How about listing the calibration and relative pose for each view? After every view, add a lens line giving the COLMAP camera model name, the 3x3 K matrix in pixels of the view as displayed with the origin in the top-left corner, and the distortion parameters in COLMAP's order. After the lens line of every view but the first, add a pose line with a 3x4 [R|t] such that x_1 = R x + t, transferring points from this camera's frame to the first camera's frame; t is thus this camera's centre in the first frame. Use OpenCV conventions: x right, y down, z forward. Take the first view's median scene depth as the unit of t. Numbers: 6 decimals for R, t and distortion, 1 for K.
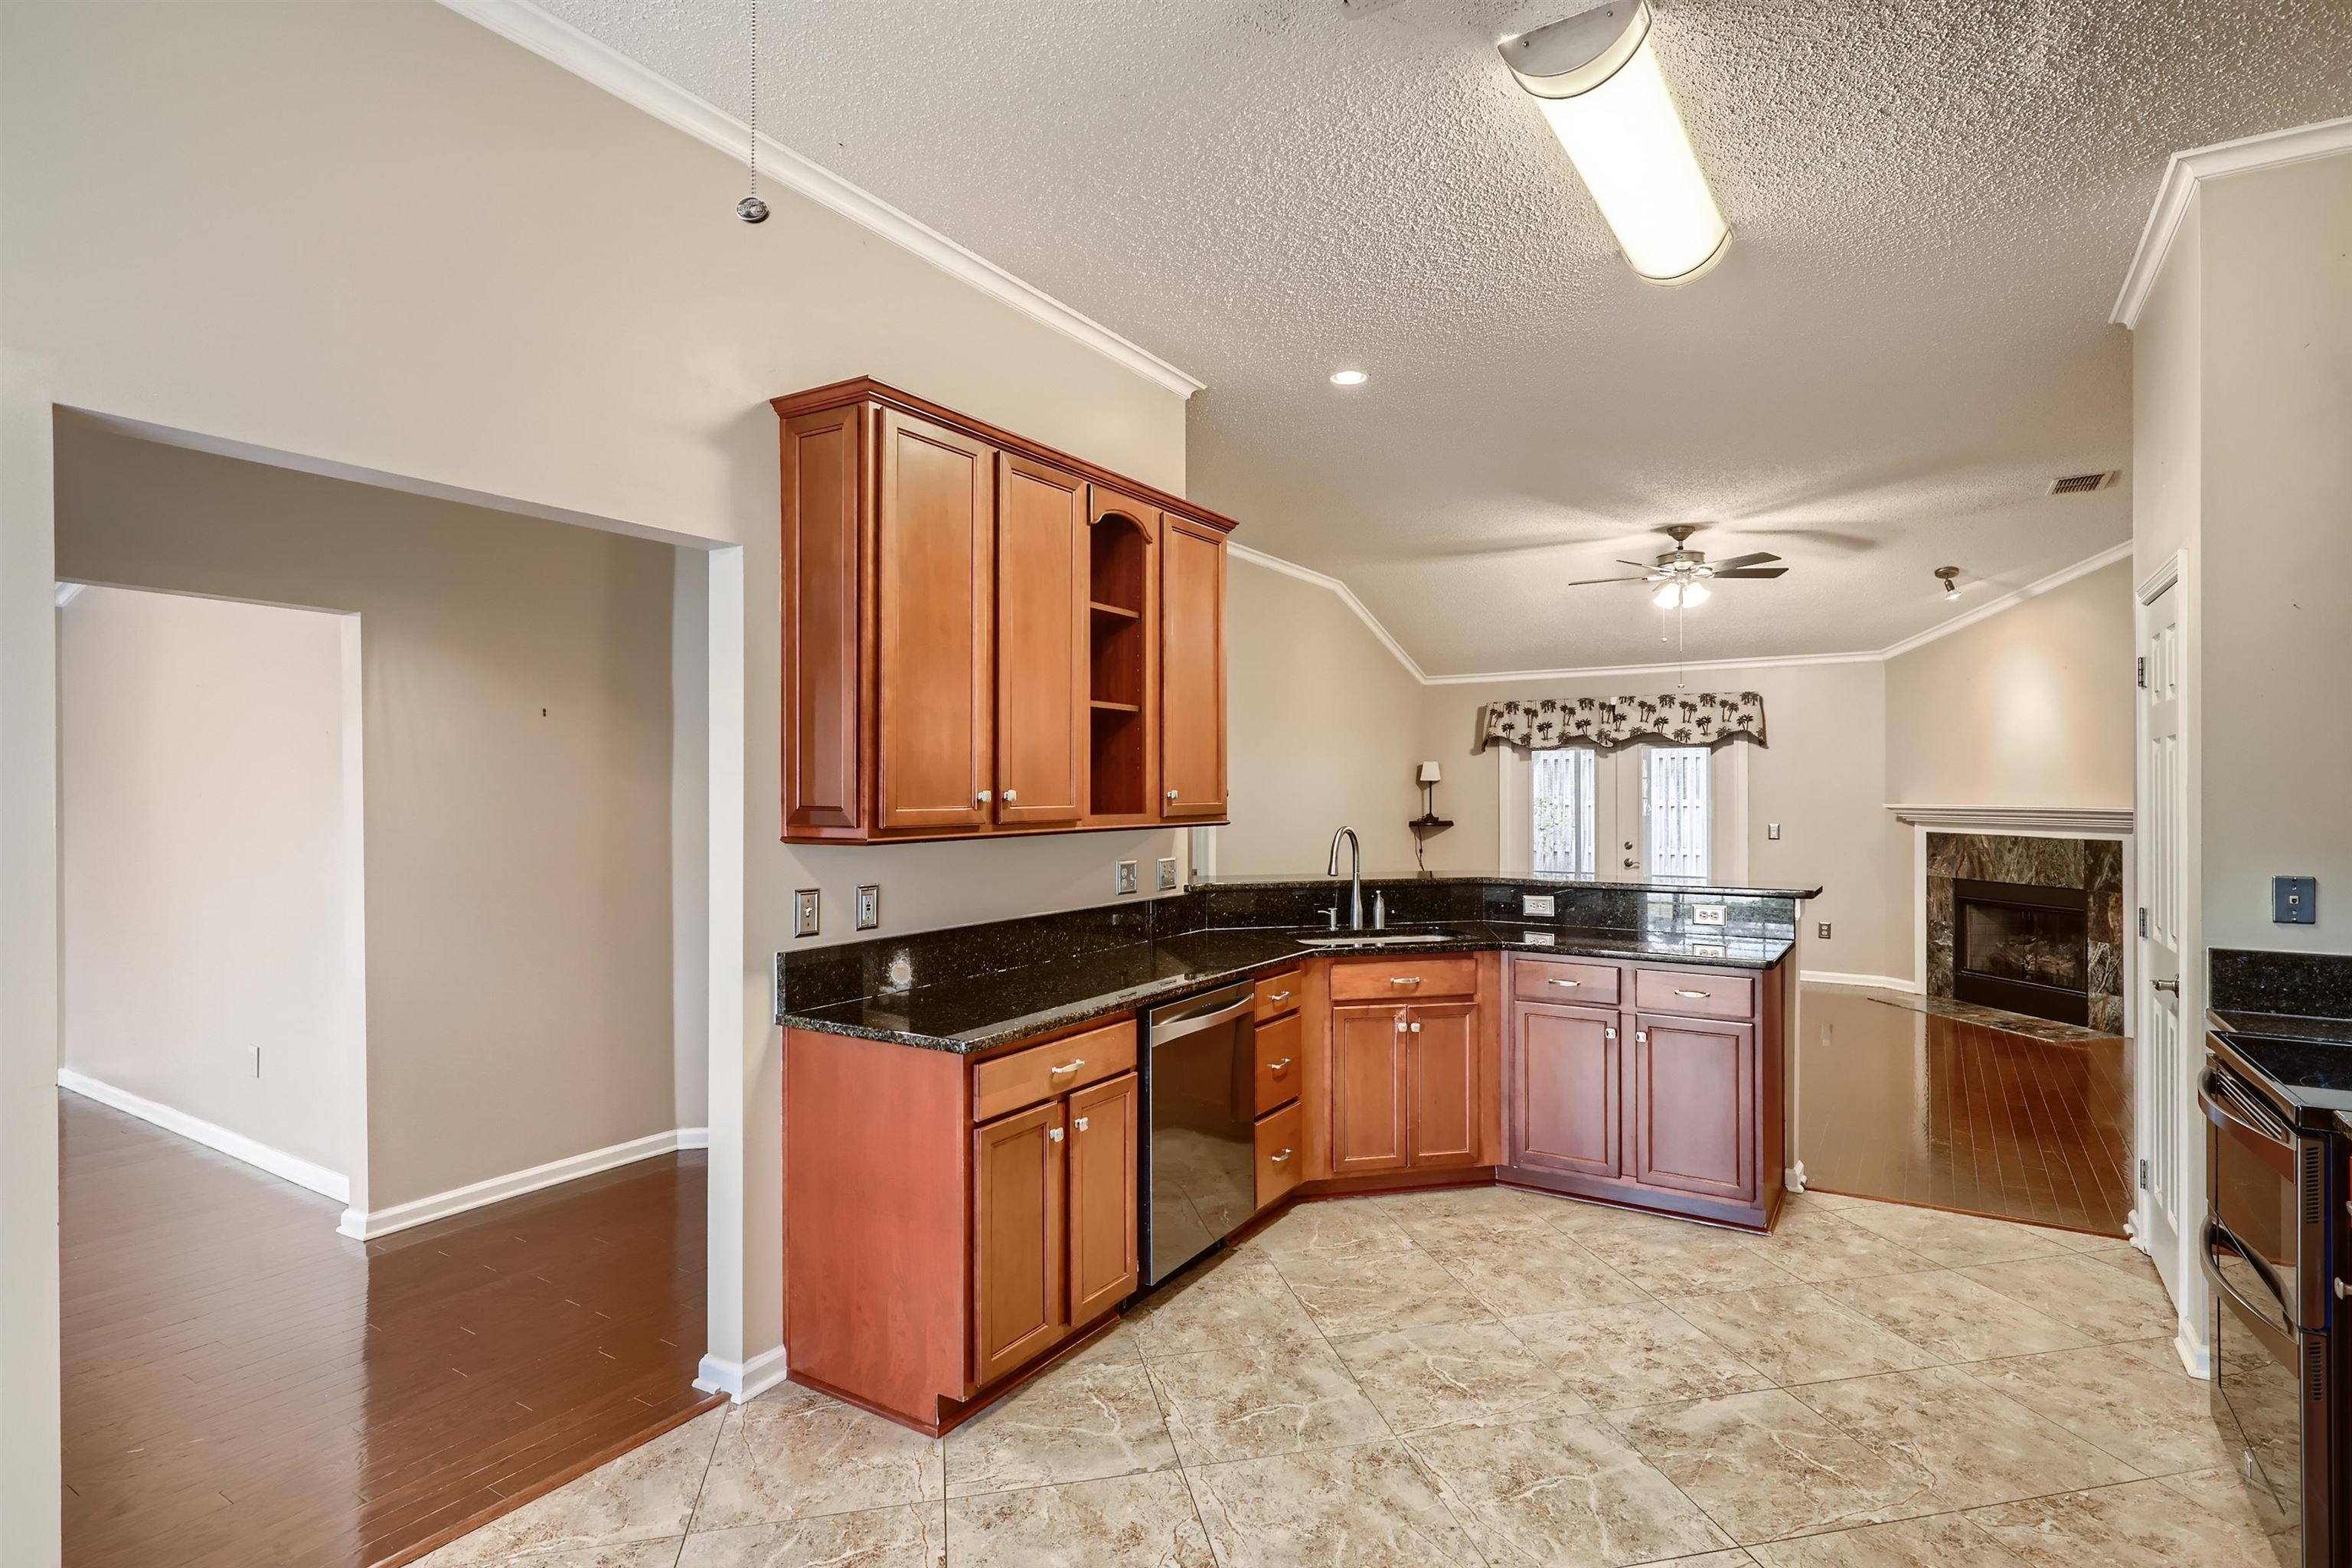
lens RADIAL K [[1162.7, 0, 1201.9], [0, 1162.7, 786.5], [0, 0, 1]] dist [-0.000143, 0.000069]
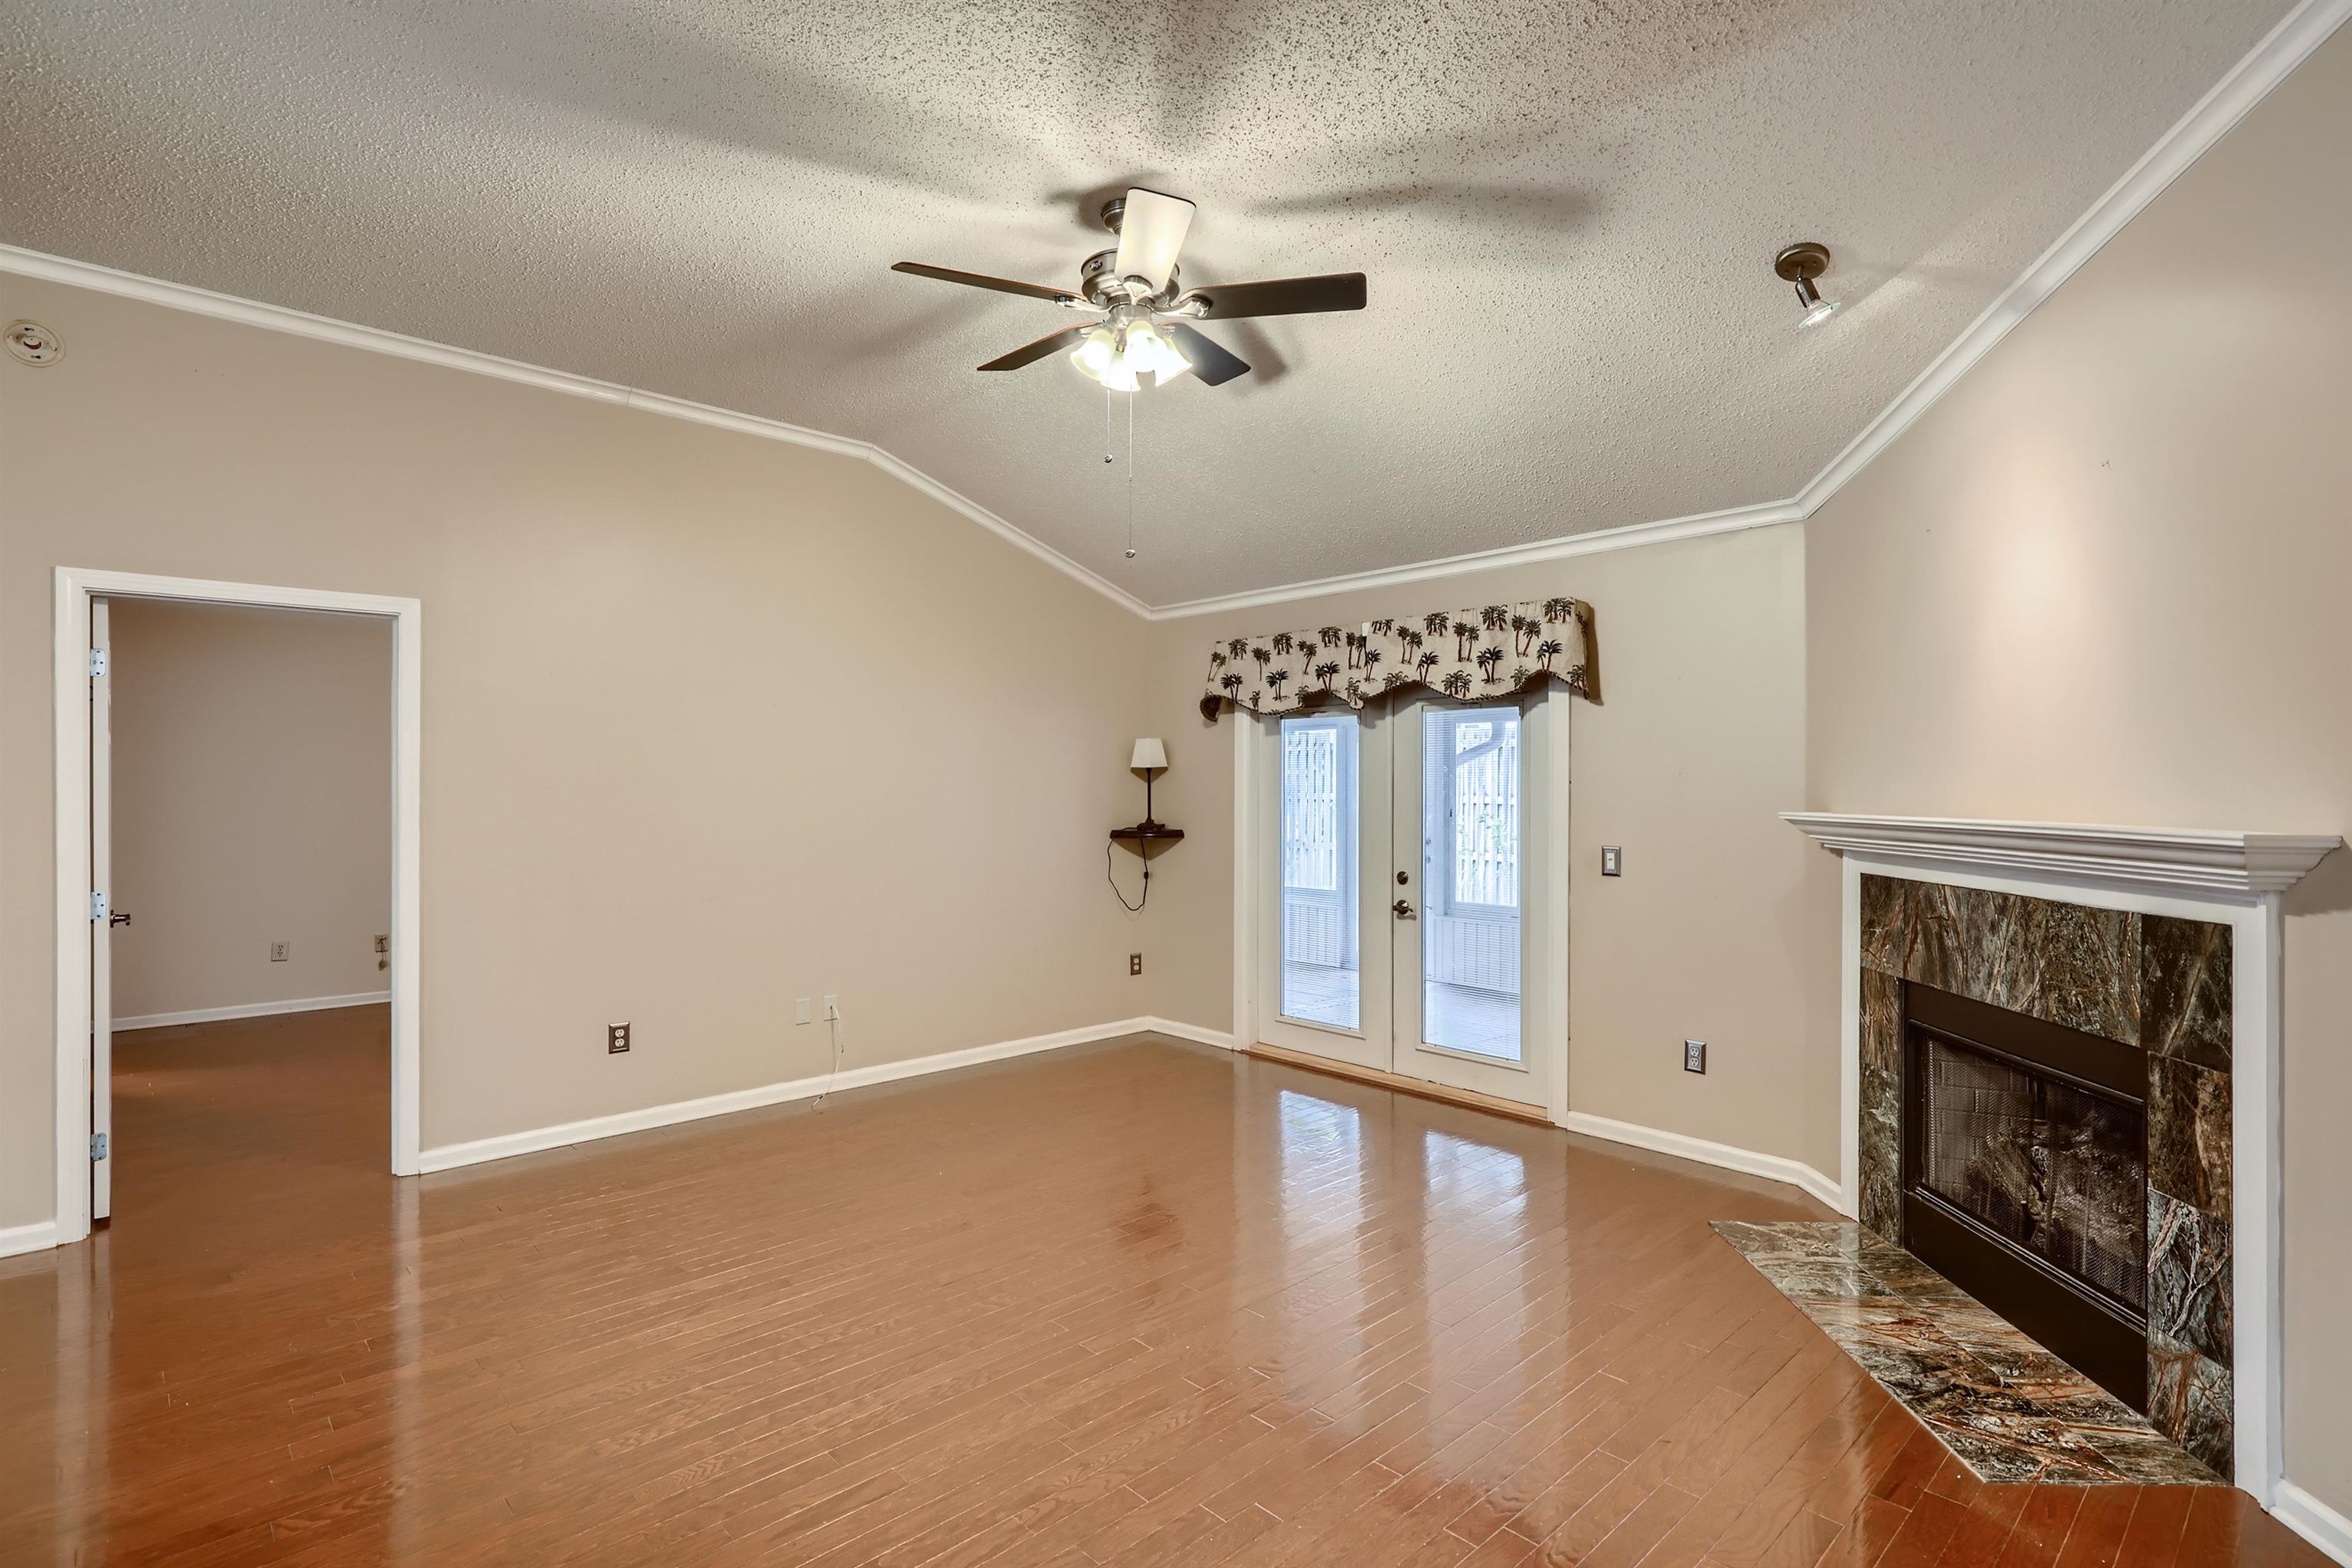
lens RADIAL K [[1139.0, 0, 1193.9], [0, 1139.0, 788.9], [0, 0, 1]] dist [0.000958, 0.000011]
pose [[0.966896, 0.004843, -0.255125, 0.521096], [-0.003607, 0.999979, 0.005313, 0.004586], [0.255145, -0.004217, 0.966894, 0.532022]]
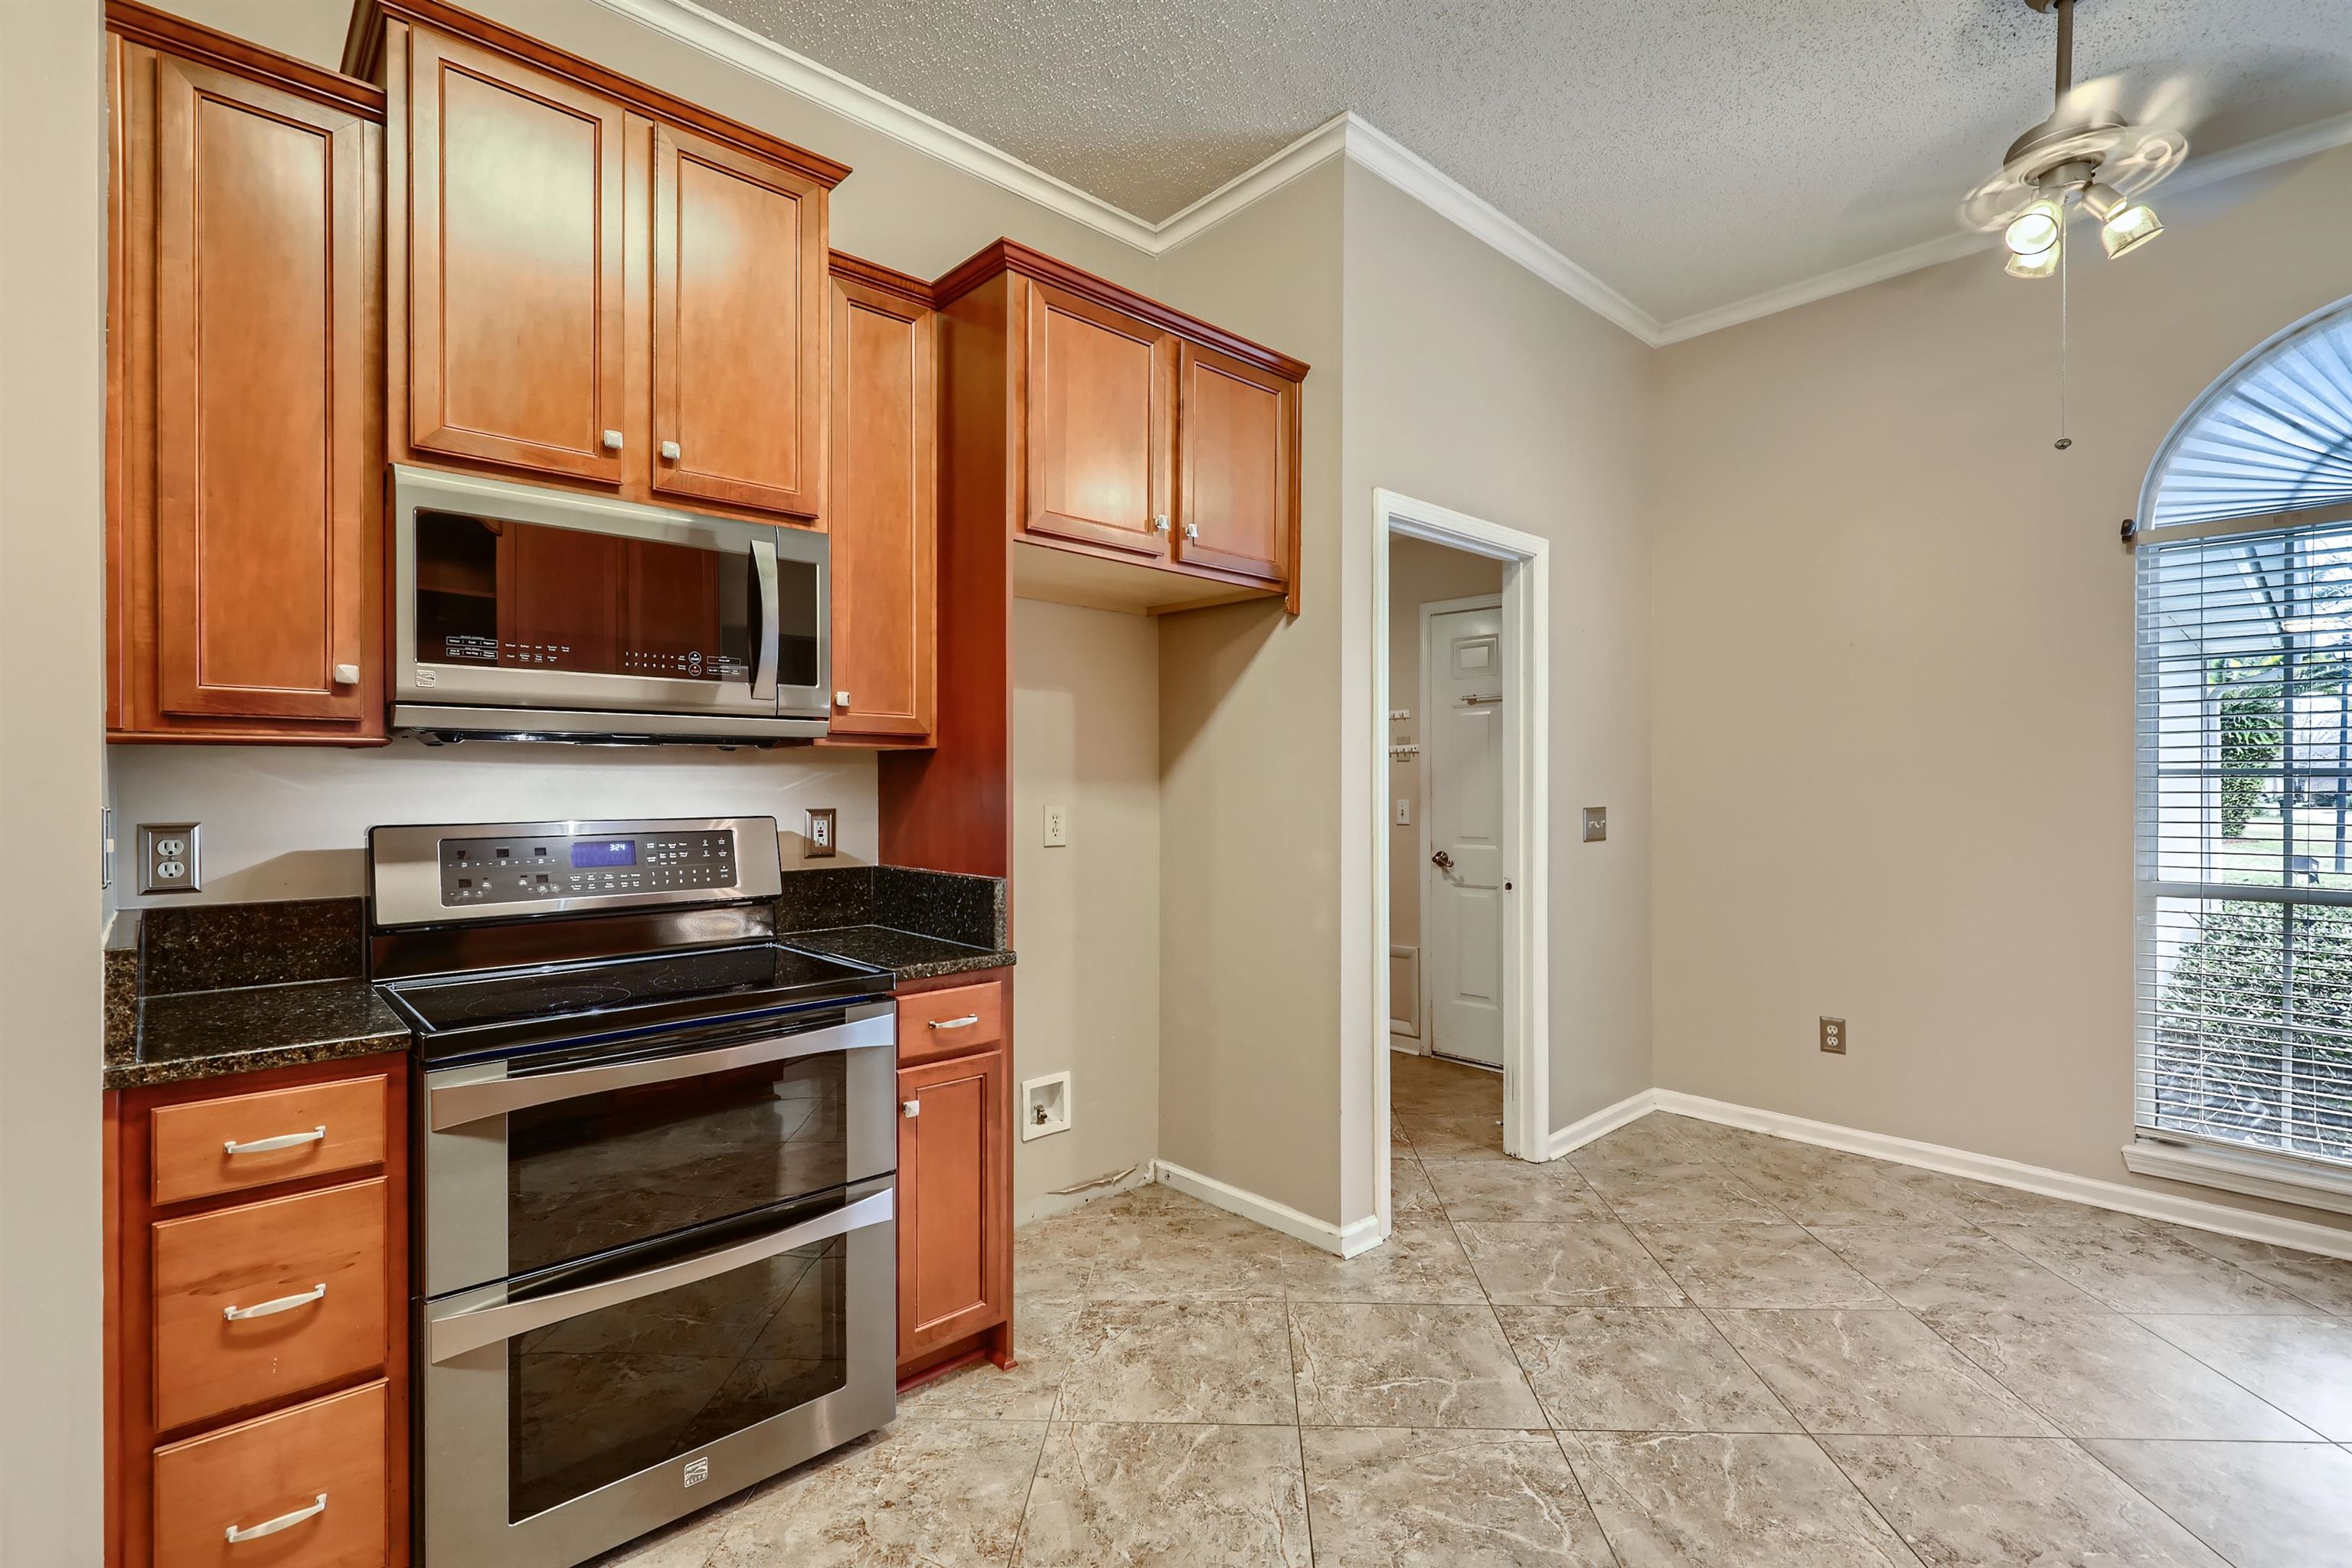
lens RADIAL K [[1088.4, 0, 1200.7], [0, 1088.4, 779.1], [0, 0, 1]] dist [0.000672, 0.000041]
pose [[-0.968551, -0.001724, 0.248809, 0.107256], [-0.001390, 0.999998, 0.001514, 0.023746], [-0.248811, 0.001121, -0.968551, 0.518545]]
